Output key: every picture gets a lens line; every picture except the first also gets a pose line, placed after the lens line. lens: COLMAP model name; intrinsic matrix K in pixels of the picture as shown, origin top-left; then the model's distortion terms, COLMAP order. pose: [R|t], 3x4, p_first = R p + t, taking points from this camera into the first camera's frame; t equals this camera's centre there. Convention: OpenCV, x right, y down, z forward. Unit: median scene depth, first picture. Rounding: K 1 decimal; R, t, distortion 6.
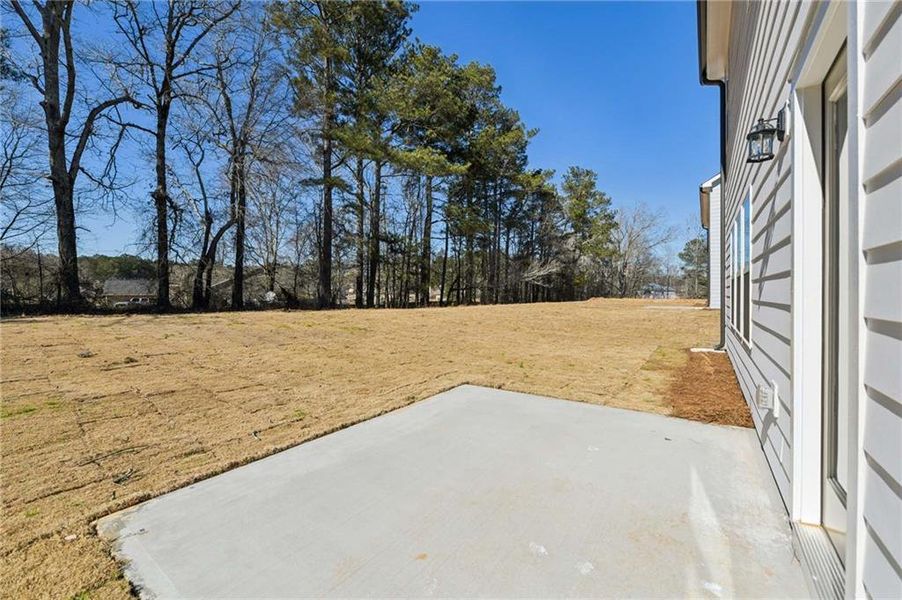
lens RADIAL K [[360.0, 0, 447.9], [0, 360.0, 295.4], [0, 0, 1]] dist [-0.002305, -0.000134]
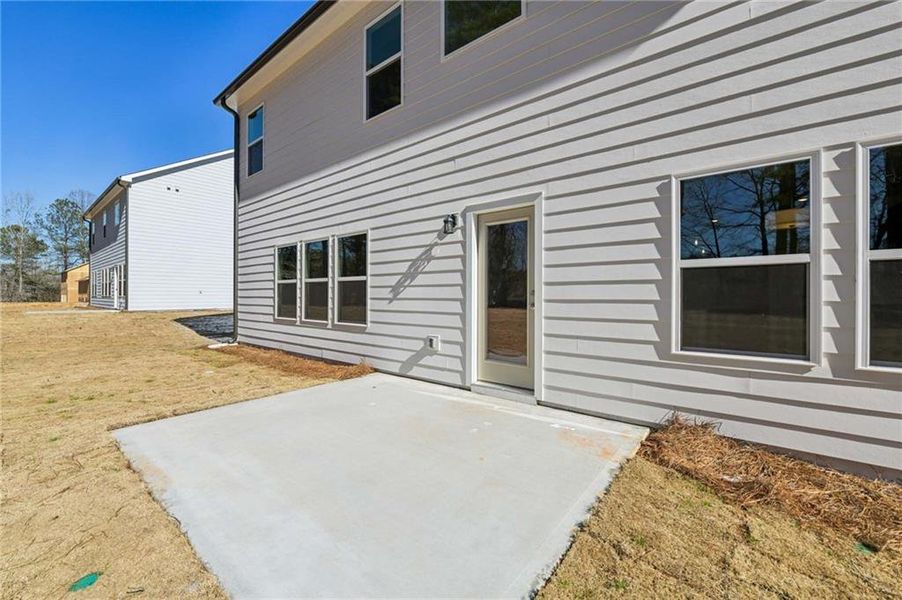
lens RADIAL K [[360.0, 0, 447.9], [0, 360.0, 295.4], [0, 0, 1]] dist [-0.002305, -0.000134]
pose [[0.066481, 0.003026, 0.997783, -0.362740], [0.001275, 0.999994, -0.003117, 0.003194], [-0.997787, 0.001479, 0.066477, 0.227747]]
